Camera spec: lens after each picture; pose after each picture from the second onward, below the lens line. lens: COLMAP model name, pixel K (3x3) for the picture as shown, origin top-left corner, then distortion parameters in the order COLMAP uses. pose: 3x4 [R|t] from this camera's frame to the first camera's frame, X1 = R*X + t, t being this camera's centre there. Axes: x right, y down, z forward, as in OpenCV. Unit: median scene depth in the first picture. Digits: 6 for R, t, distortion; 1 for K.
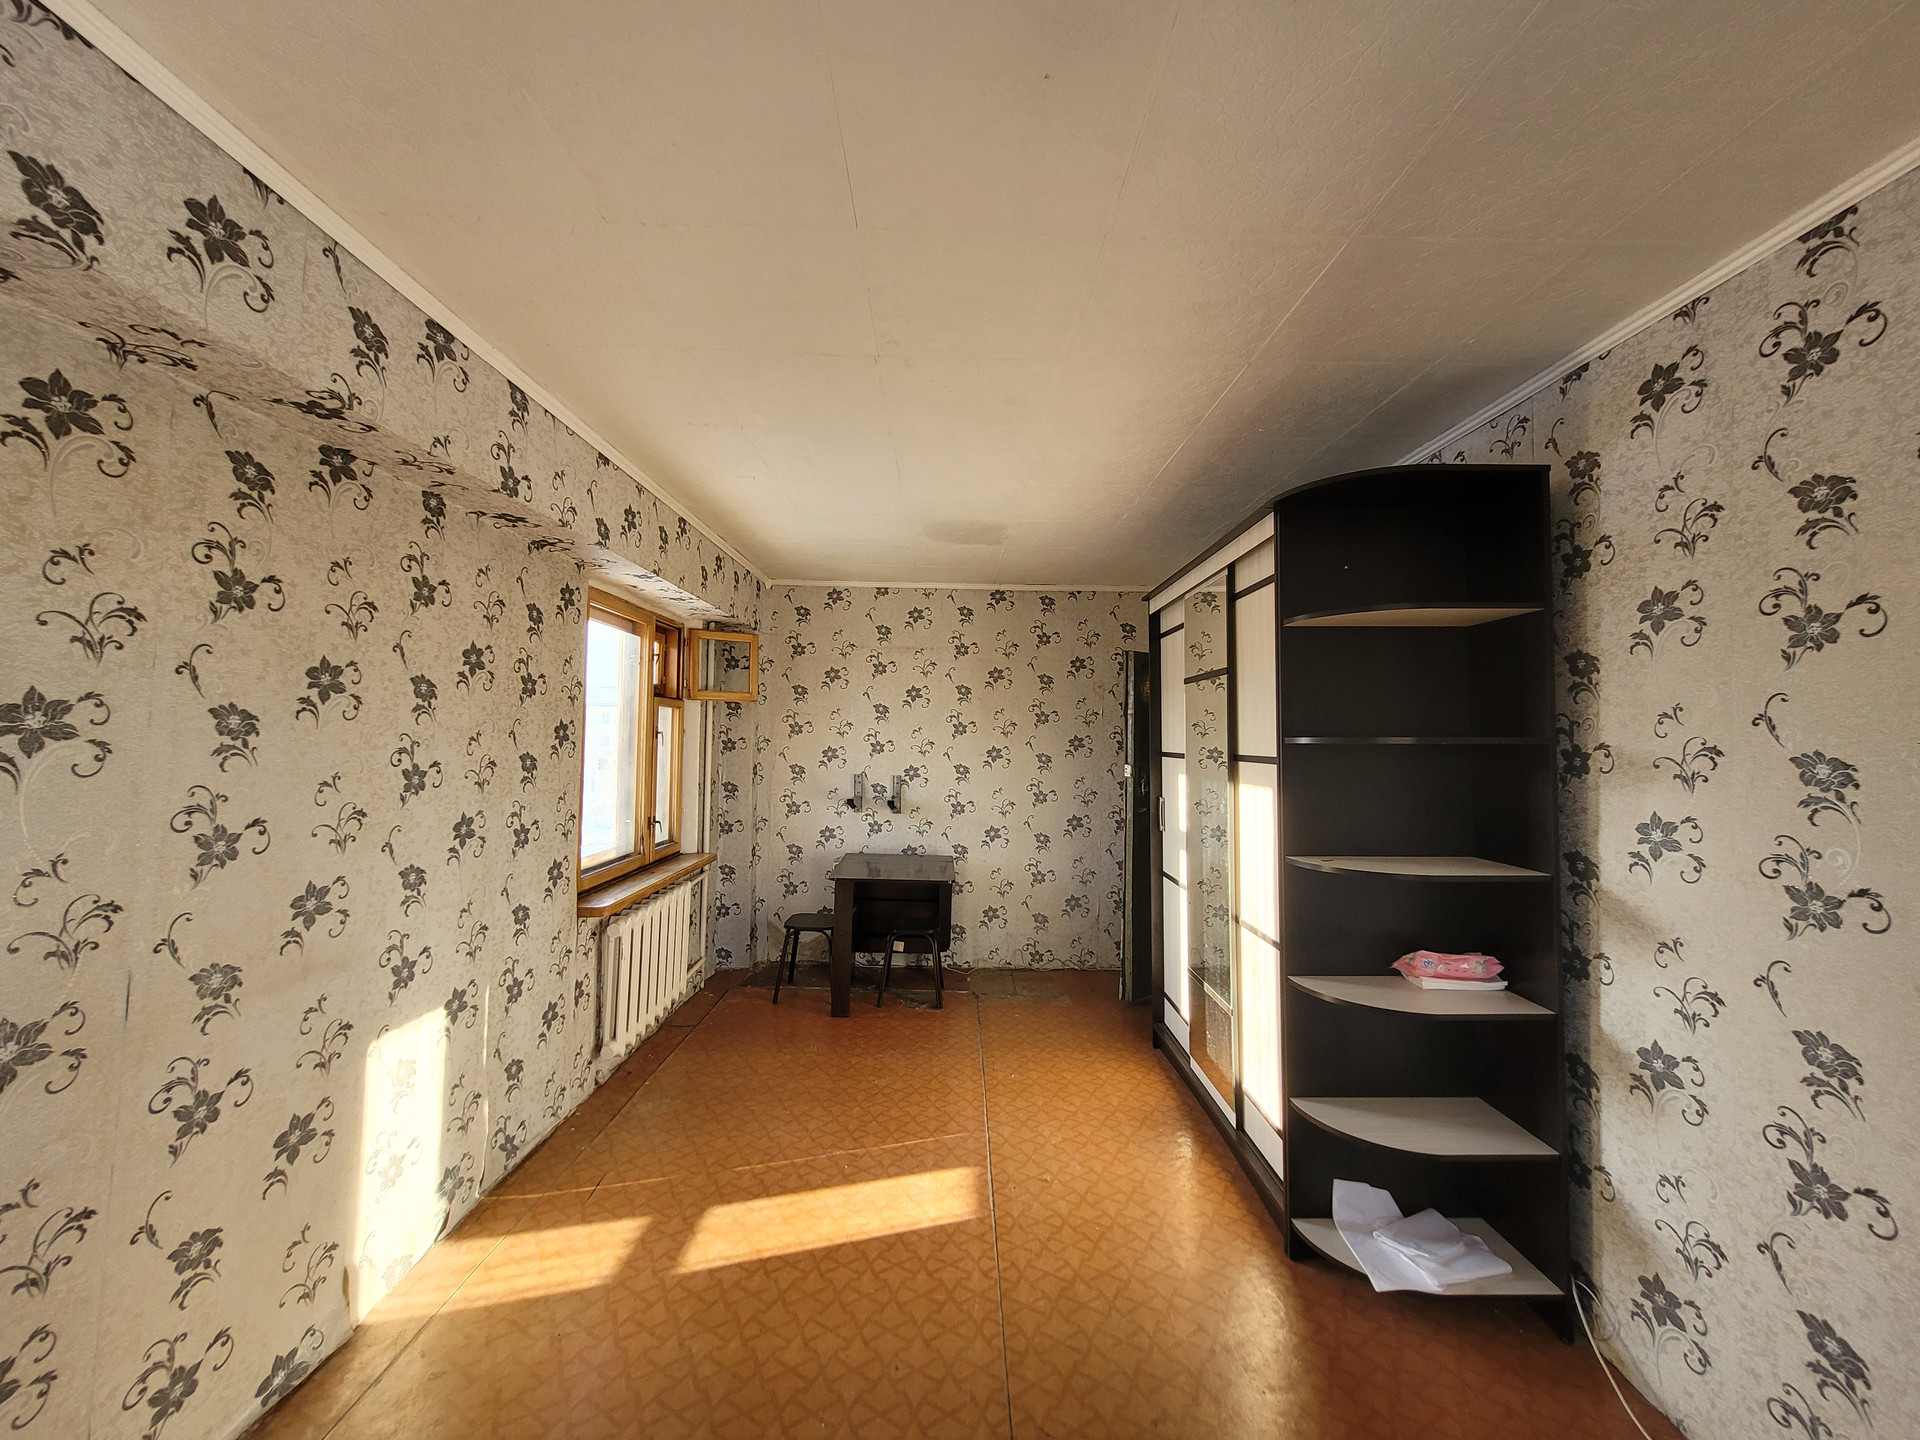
lens RADIAL K [[749.1, 0, 966.2], [0, 749.1, 712.6], [0, 0, 1]] dist [0.001239, -0.000258]
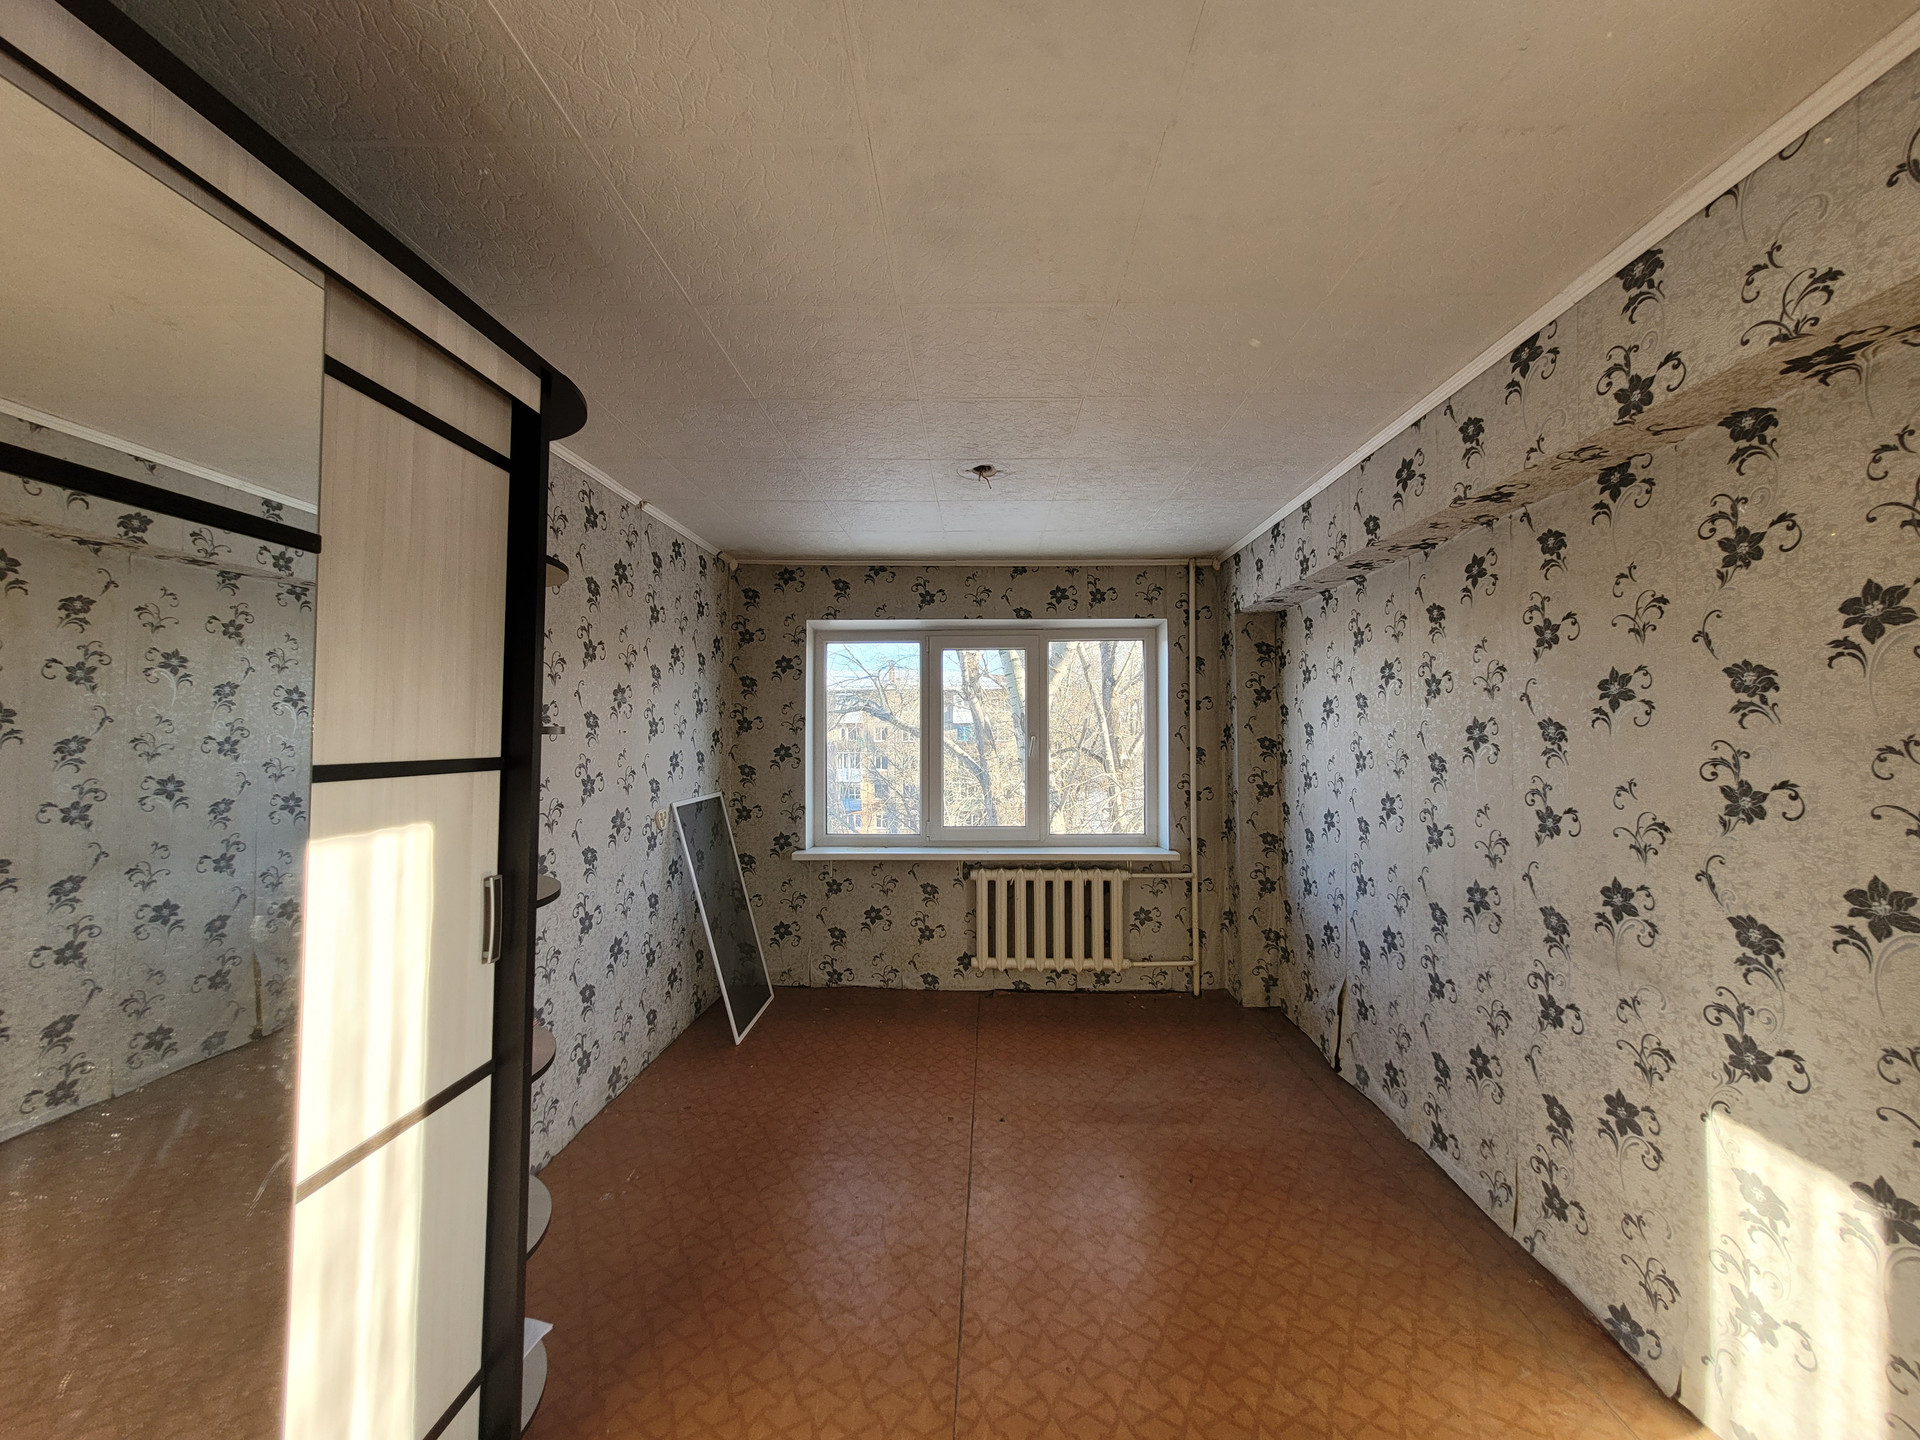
lens RADIAL K [[749.1, 0, 966.2], [0, 749.1, 712.6], [0, 0, 1]] dist [0.001239, -0.000258]
pose [[-0.998647, -0.014373, 0.049983, 0.003914], [-0.017435, 0.997963, -0.061360, 0.056643], [-0.048999, -0.062149, -0.996863, 1.700709]]
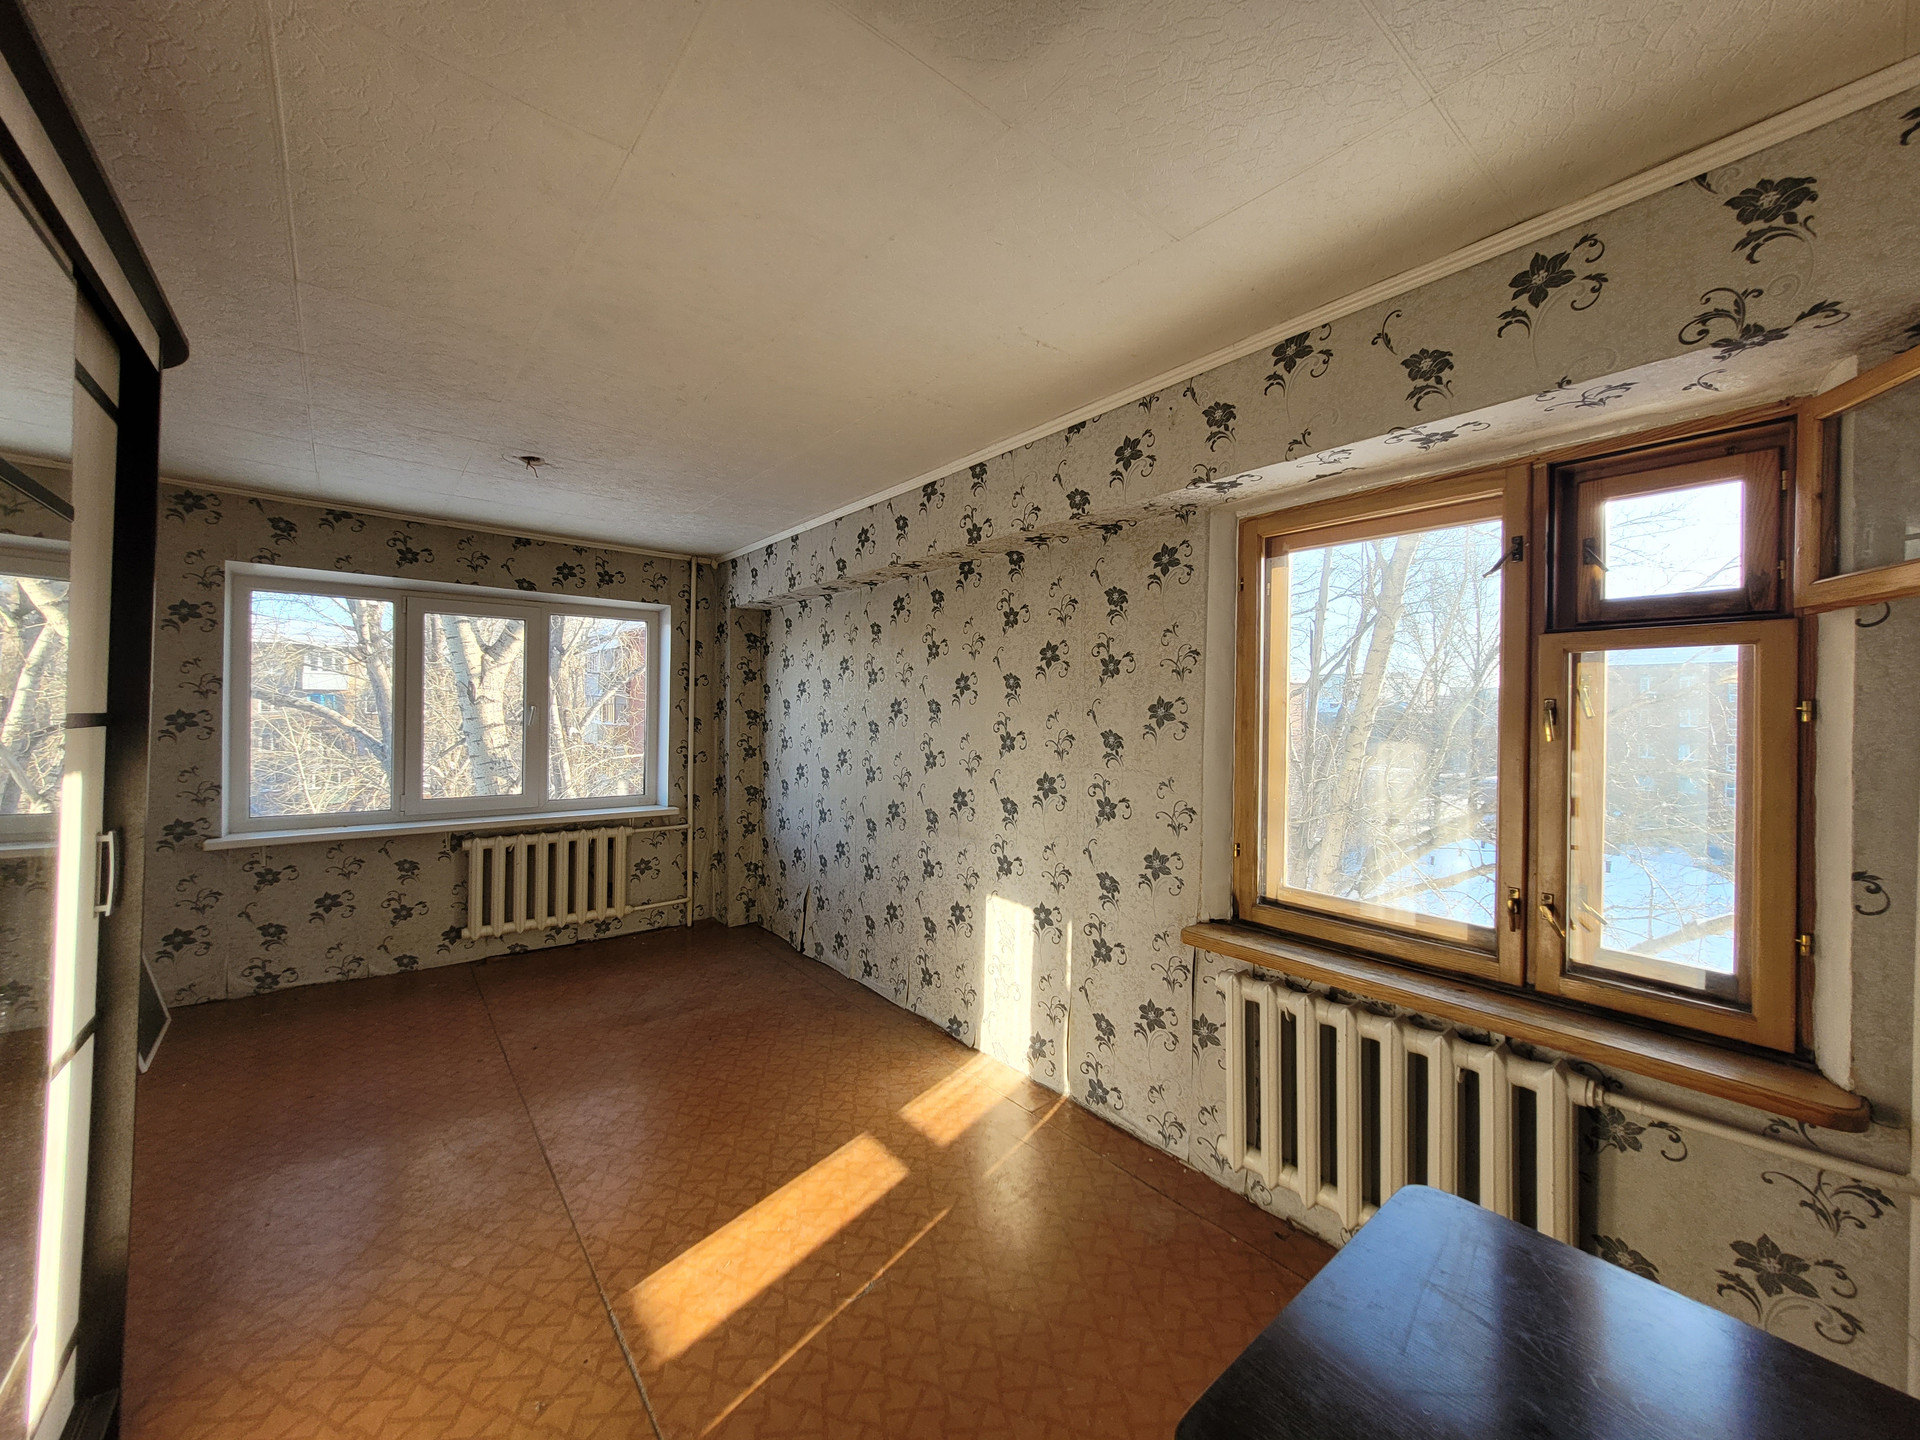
lens RADIAL K [[749.1, 0, 966.2], [0, 749.1, 712.6], [0, 0, 1]] dist [0.001239, -0.000258]
pose [[-0.786974, -0.028024, -0.616349, 0.265151], [-0.005978, 0.999267, -0.037802, 0.083344], [0.616957, -0.026064, -0.786565, 2.049364]]
